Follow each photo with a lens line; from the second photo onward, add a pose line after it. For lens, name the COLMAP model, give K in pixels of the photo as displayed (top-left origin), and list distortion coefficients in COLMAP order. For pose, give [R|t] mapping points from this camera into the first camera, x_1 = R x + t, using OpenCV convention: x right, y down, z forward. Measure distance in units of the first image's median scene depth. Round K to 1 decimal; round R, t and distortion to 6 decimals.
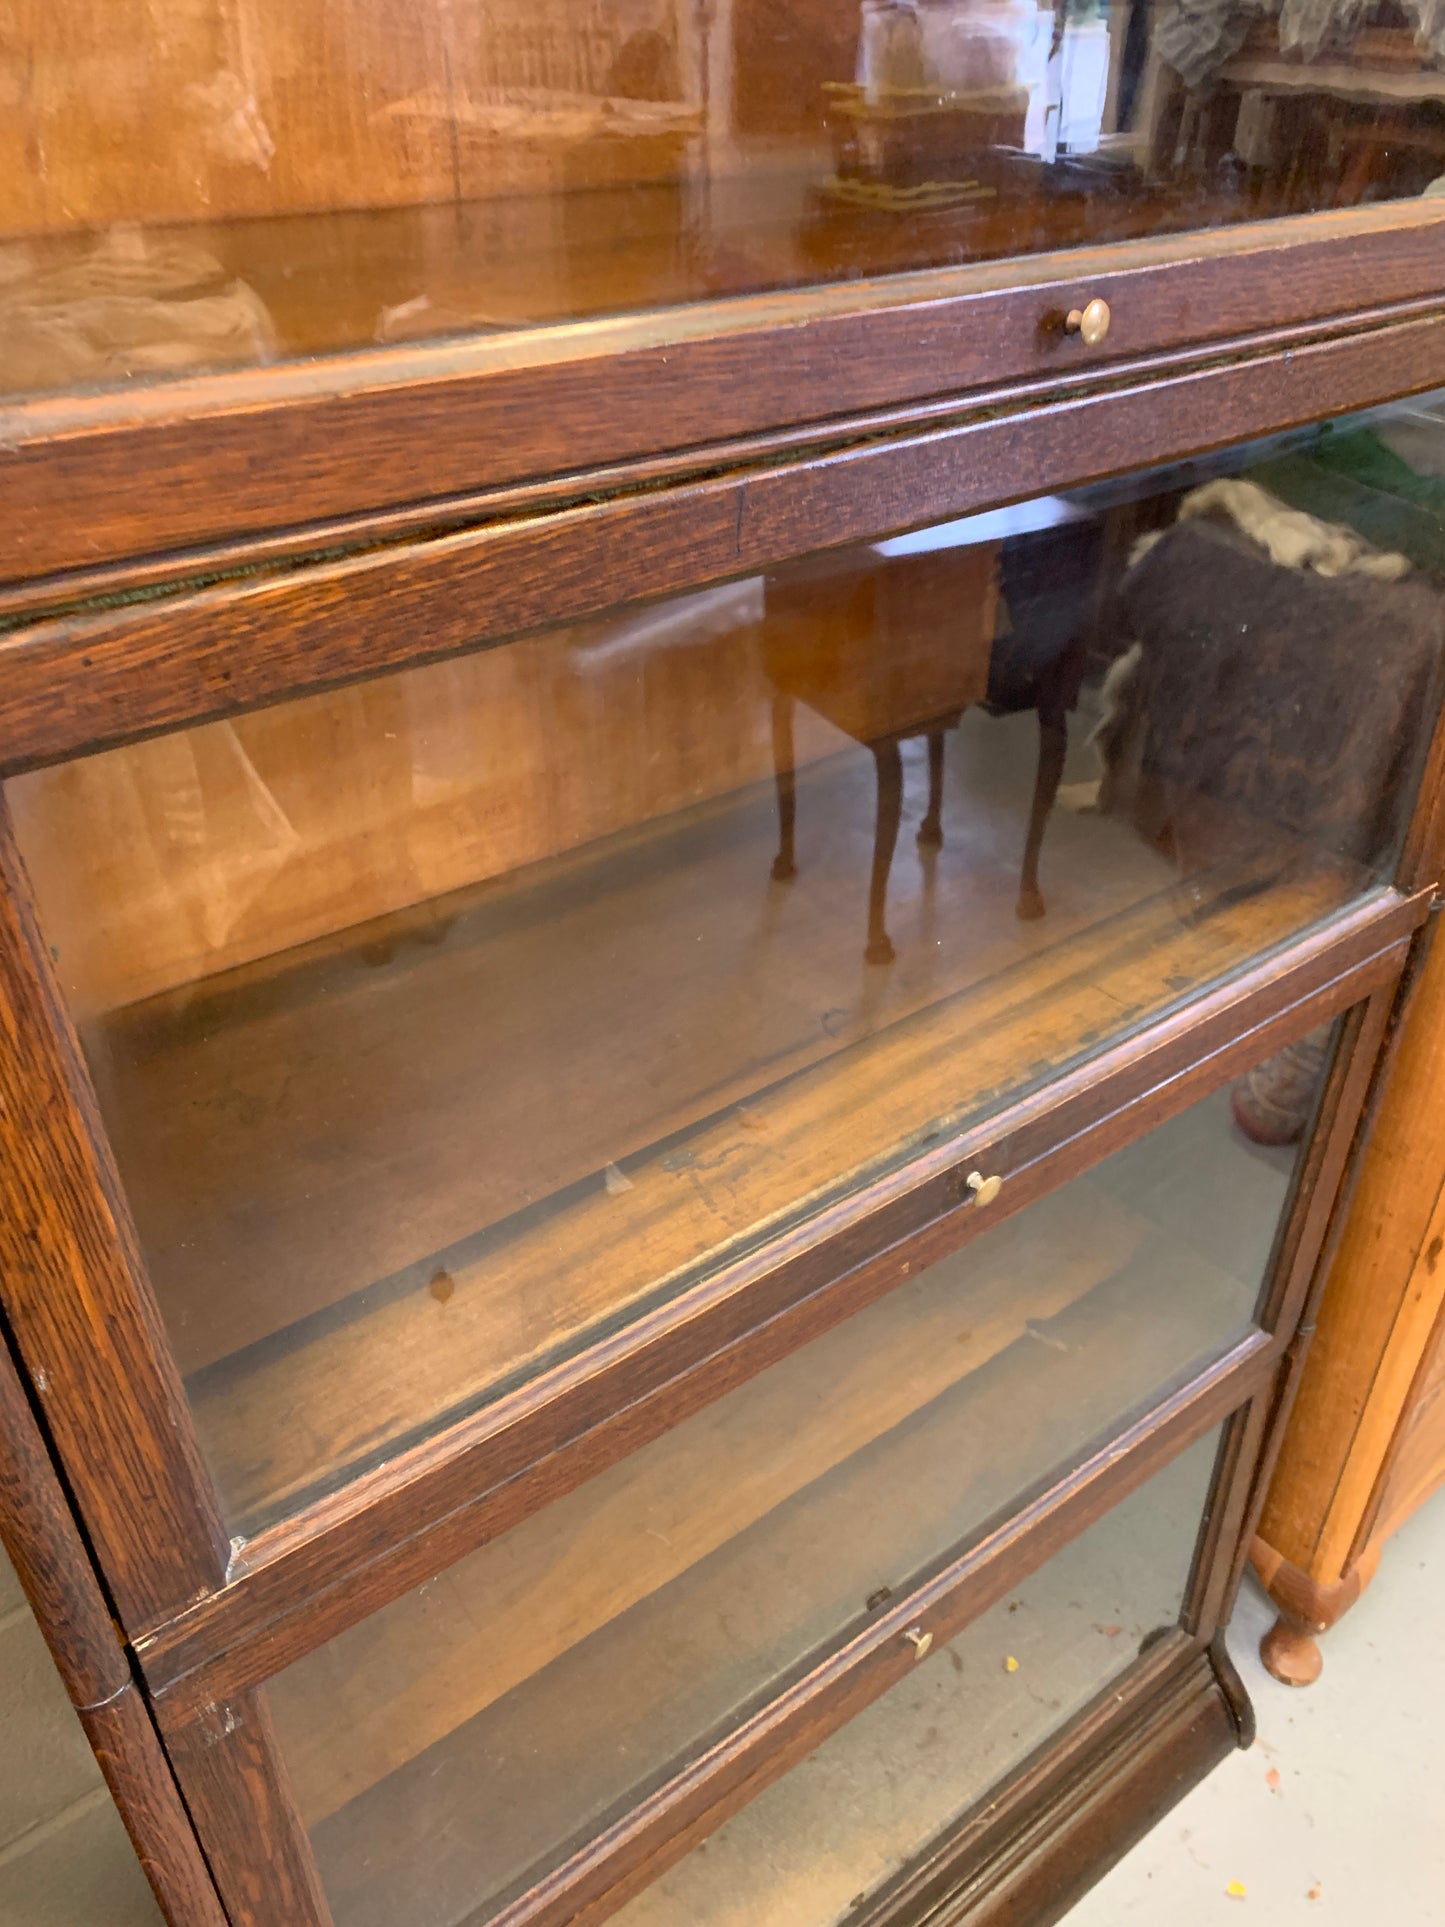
lens RADIAL K [[1468.7, 0, 709.8], [0, 1468.7, 954.7], [0, 0, 1]] dist [0.008470, -0.000190]
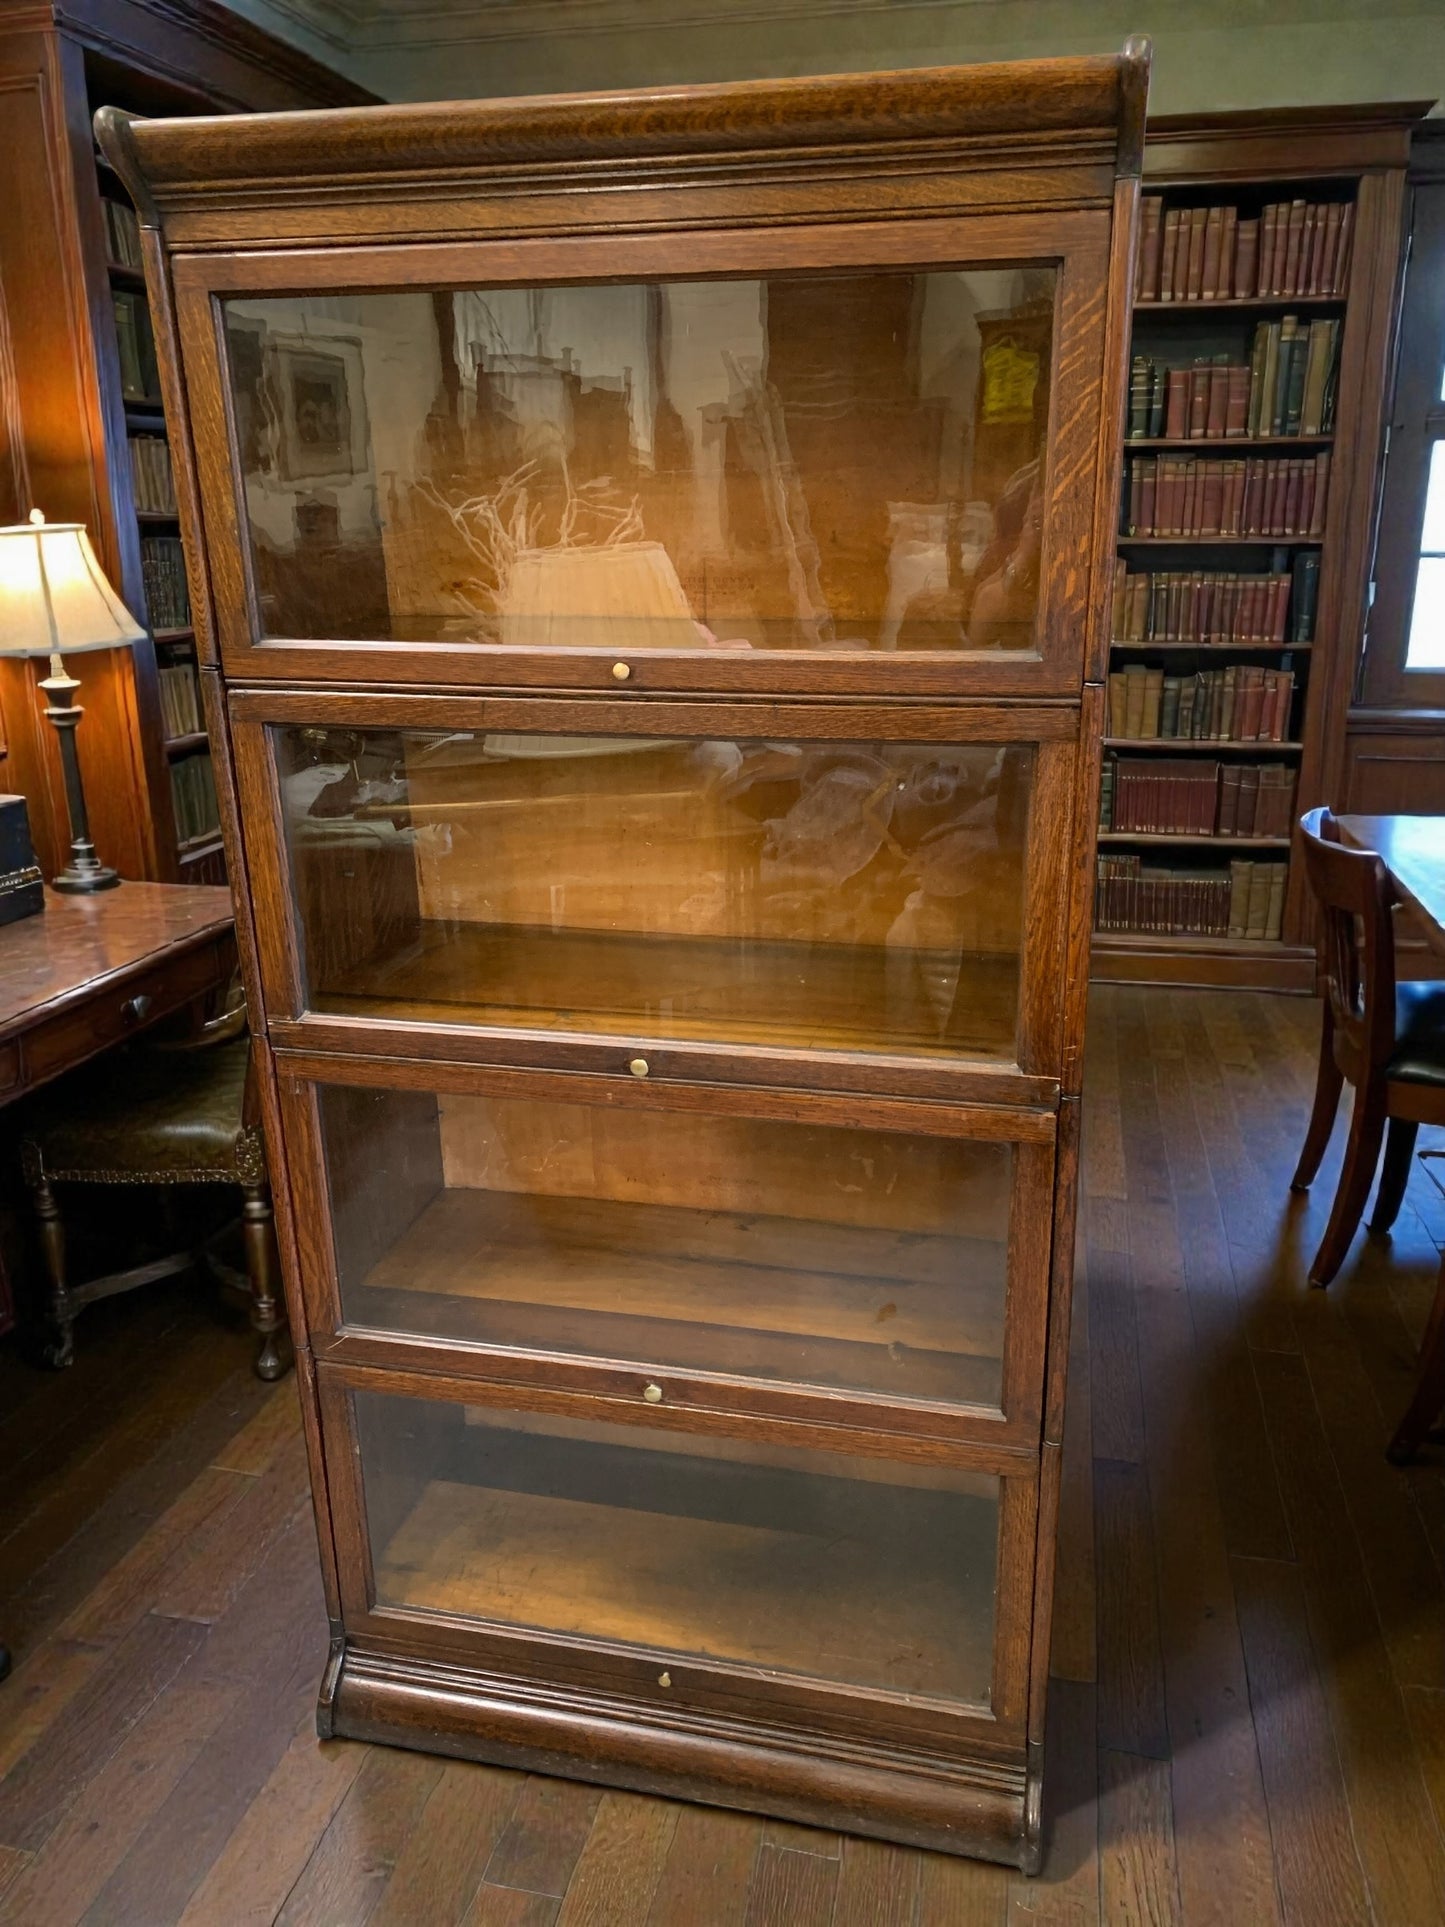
lens RADIAL K [[1450.7, 0, 751.4], [0, 1450.7, 963.1], [0, 0, 1]] dist [0.015139, -0.001483]
pose [[0.642381, 0.249649, -0.724584, 1.373585], [-0.413546, 0.908912, -0.053473, 0.056156], [0.645233, 0.333999, 0.687109, -0.273265]]
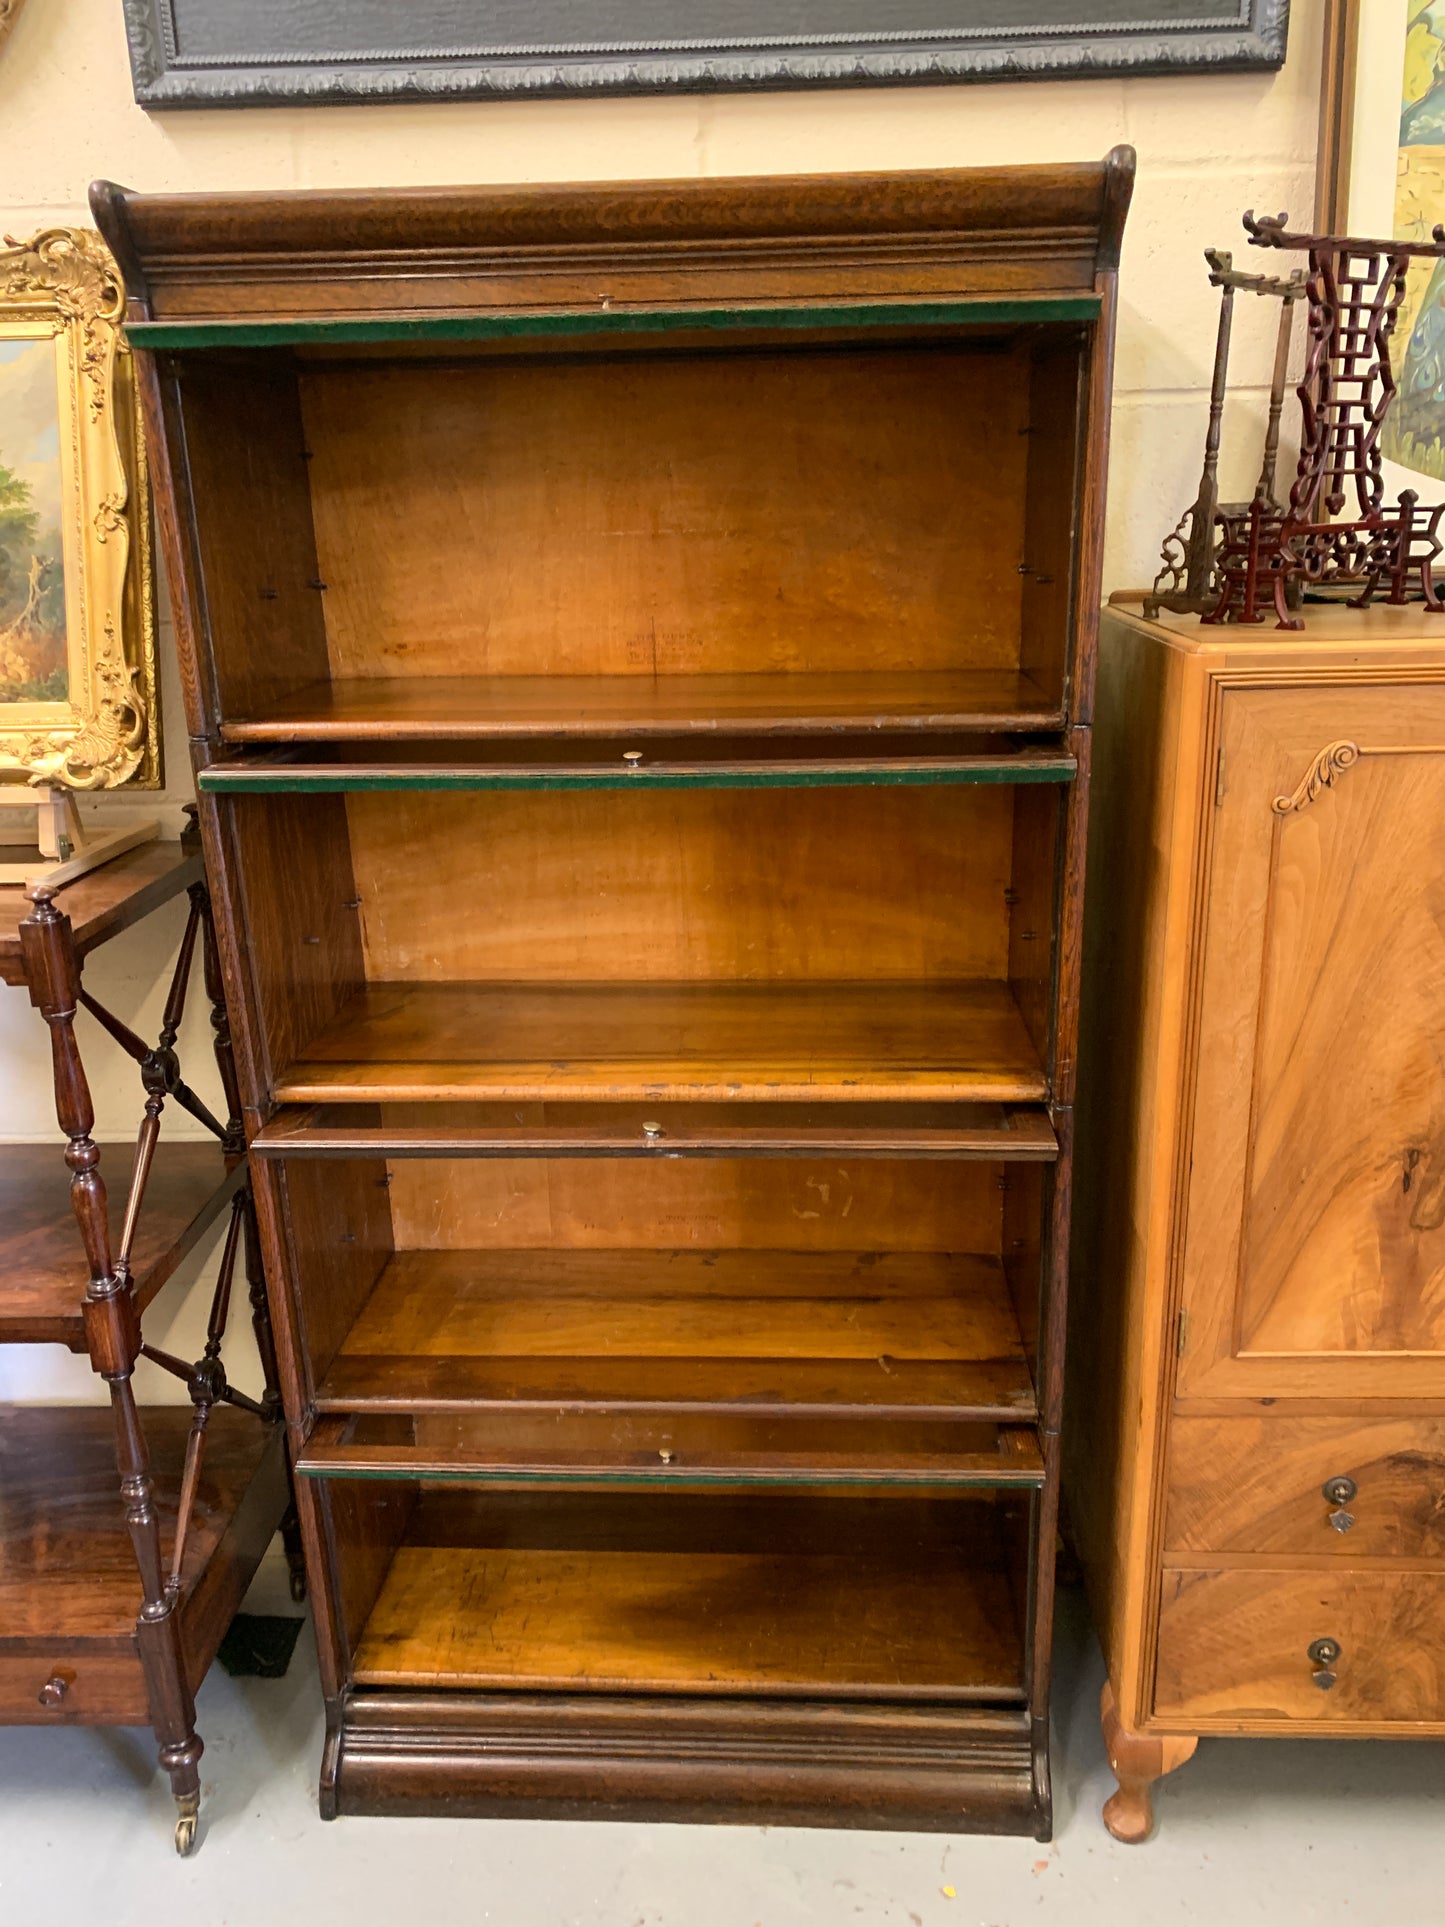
lens RADIAL K [[1450.4, 0, 744.4], [0, 1450.4, 985.1], [0, 0, 1]] dist [0.016597, -0.006129]
pose [[0.763013, 0.195459, -0.616122, 1.229550], [-0.340909, 0.931523, -0.126669, 0.167416], [0.549174, 0.306692, 0.777398, -0.485519]]
